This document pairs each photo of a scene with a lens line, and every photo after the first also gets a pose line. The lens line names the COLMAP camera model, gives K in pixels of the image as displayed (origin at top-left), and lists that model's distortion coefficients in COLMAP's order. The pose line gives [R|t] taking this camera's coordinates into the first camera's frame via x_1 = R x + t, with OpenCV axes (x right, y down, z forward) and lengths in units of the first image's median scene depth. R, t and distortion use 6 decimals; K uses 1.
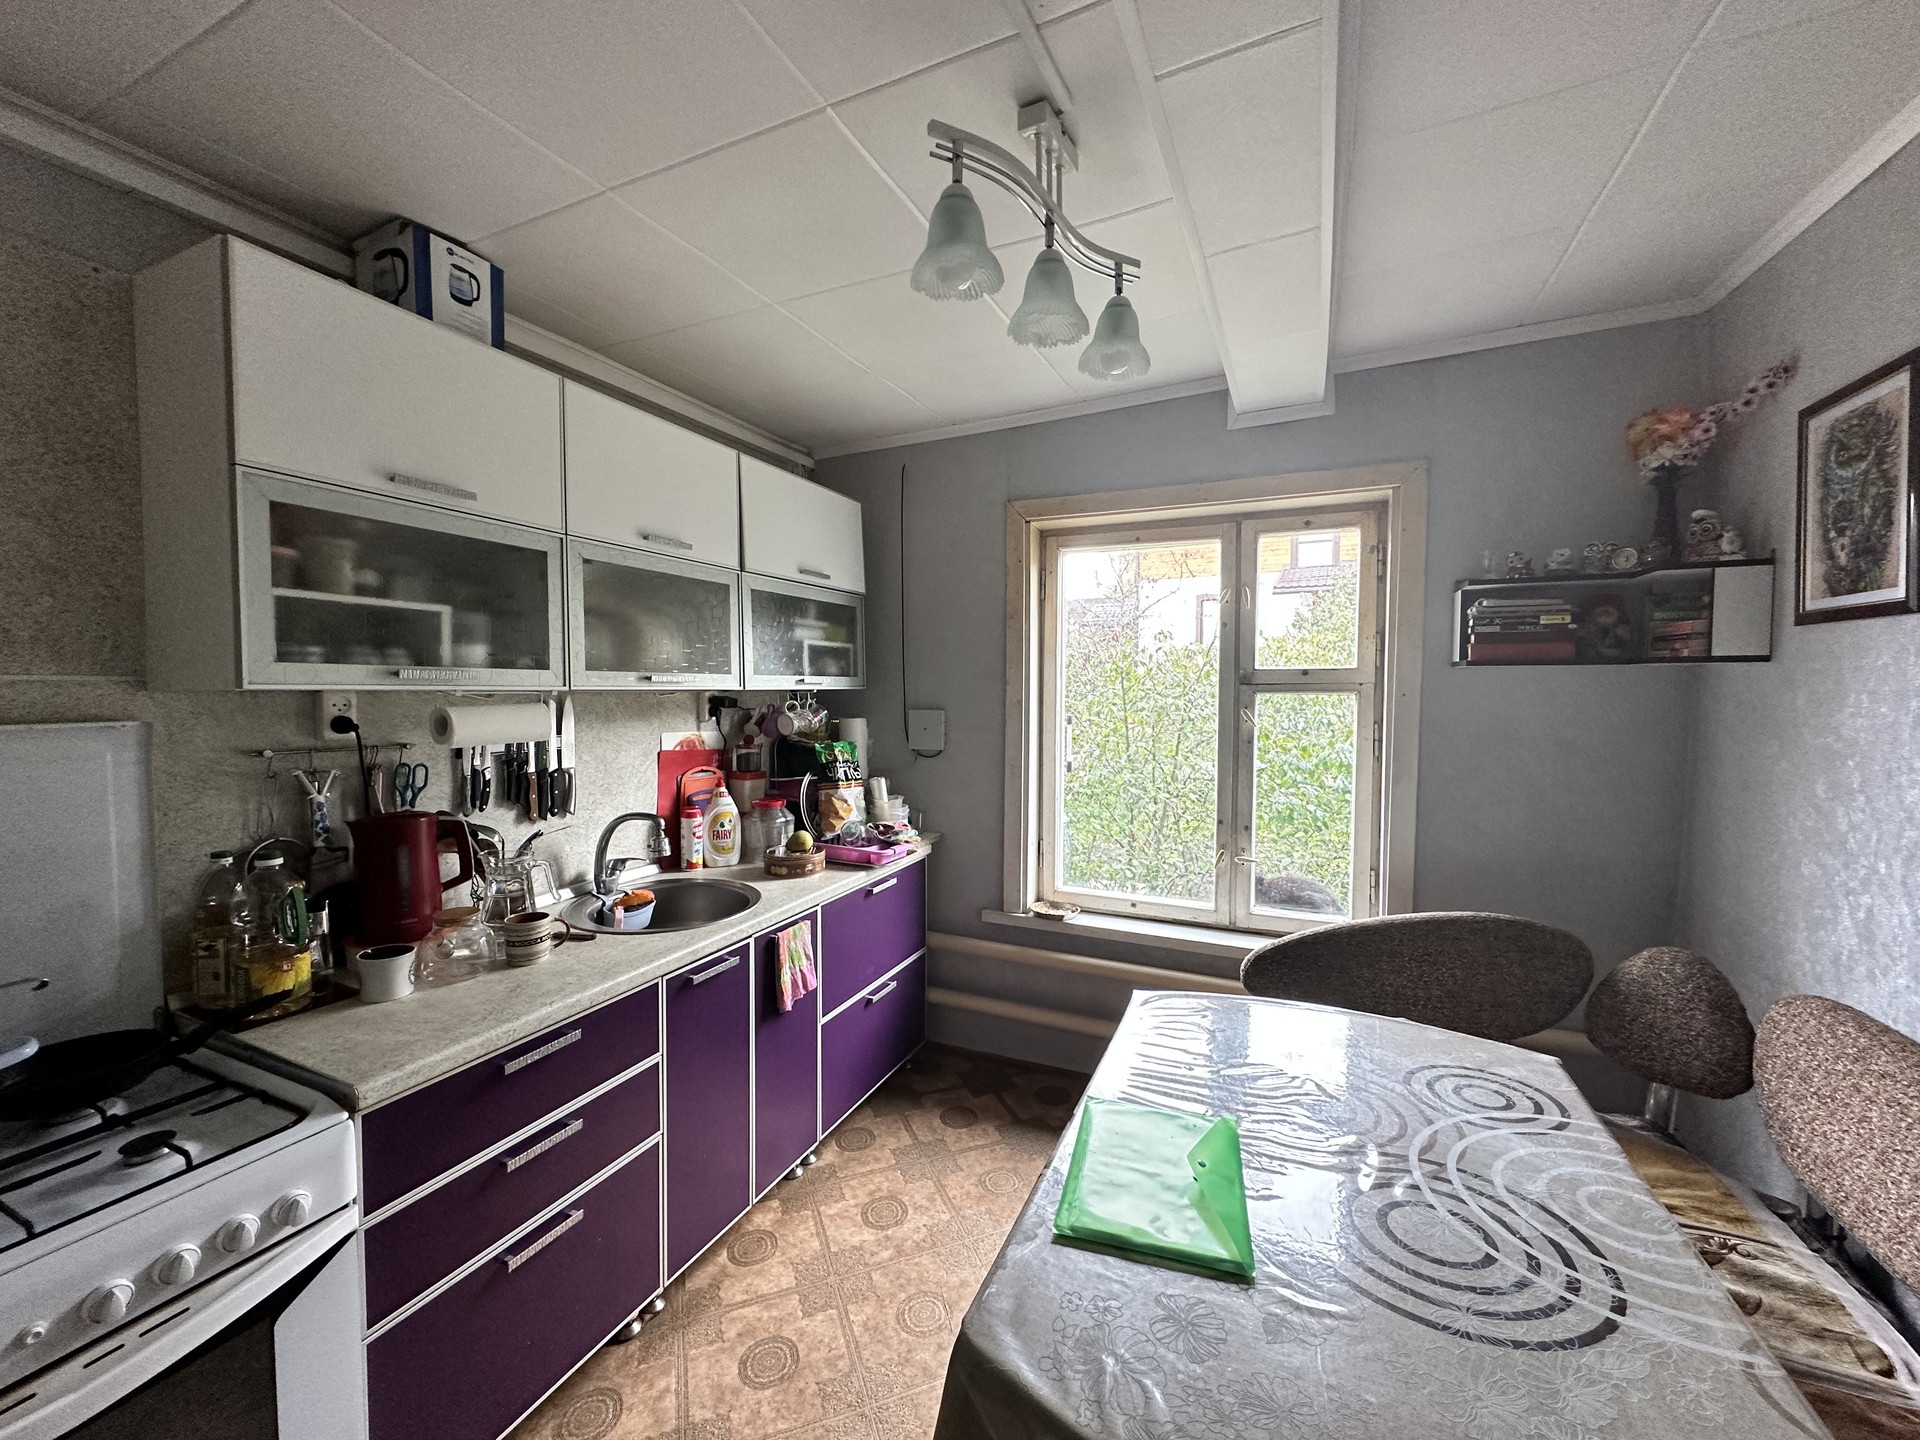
lens RADIAL K [[759.7, 0, 960.1], [0, 759.7, 718.3], [0, 0, 1]] dist [0.000070, -0.000004]
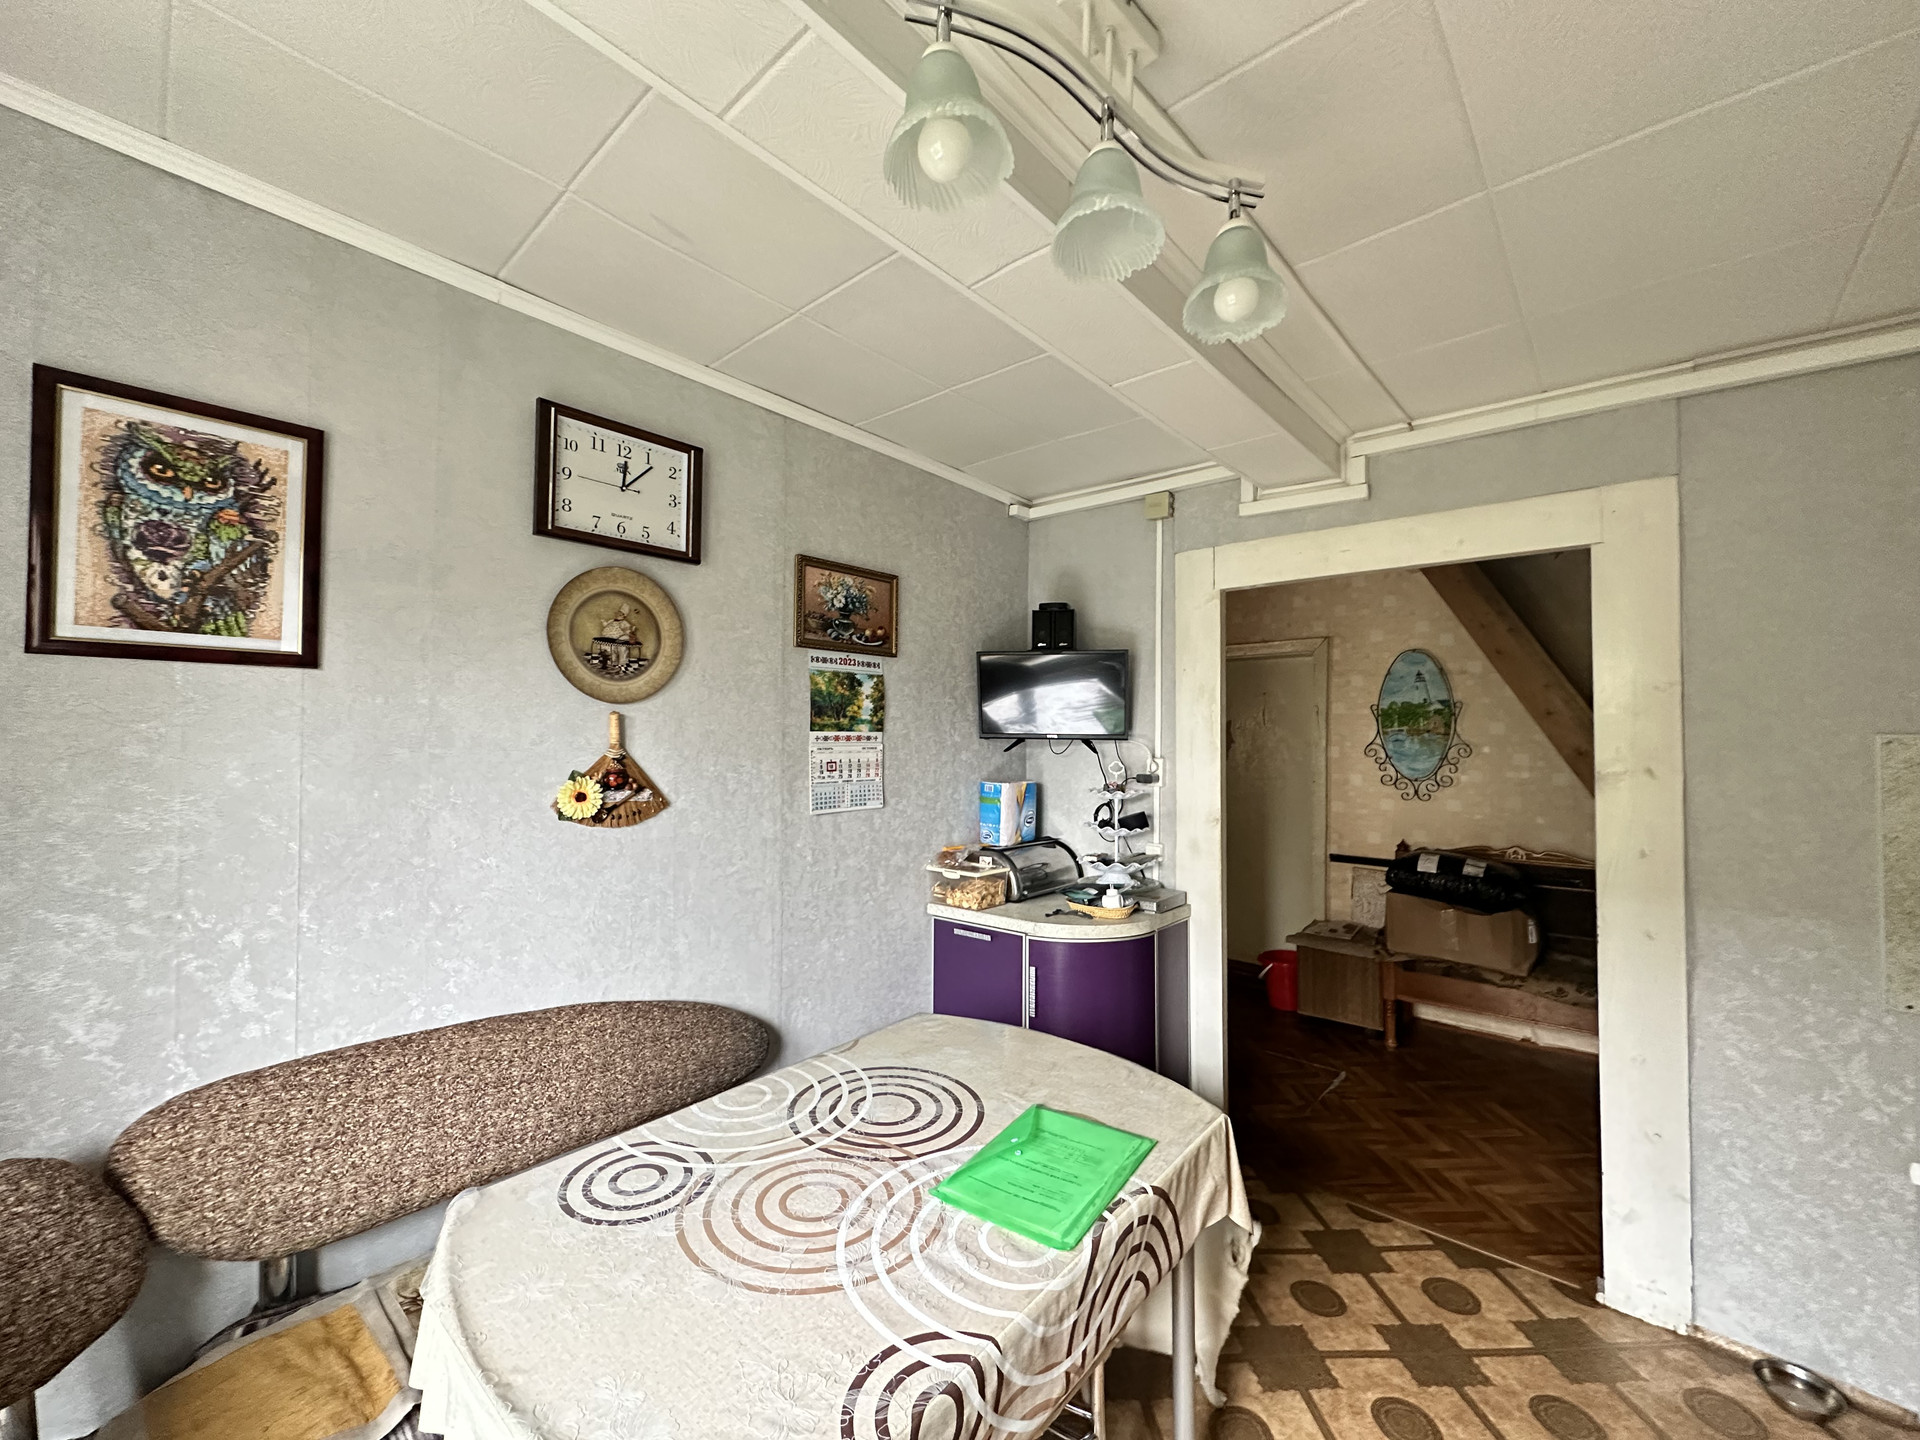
lens RADIAL K [[759.7, 0, 955.2], [0, 759.7, 718.3], [0, 0, 1]] dist [0.000070, -0.000004]
pose [[-0.953707, 0.011754, 0.300508, 0.042922], [0.016539, 0.999774, 0.013383, -0.068947], [-0.300283, 0.017734, -0.953685, 1.842547]]
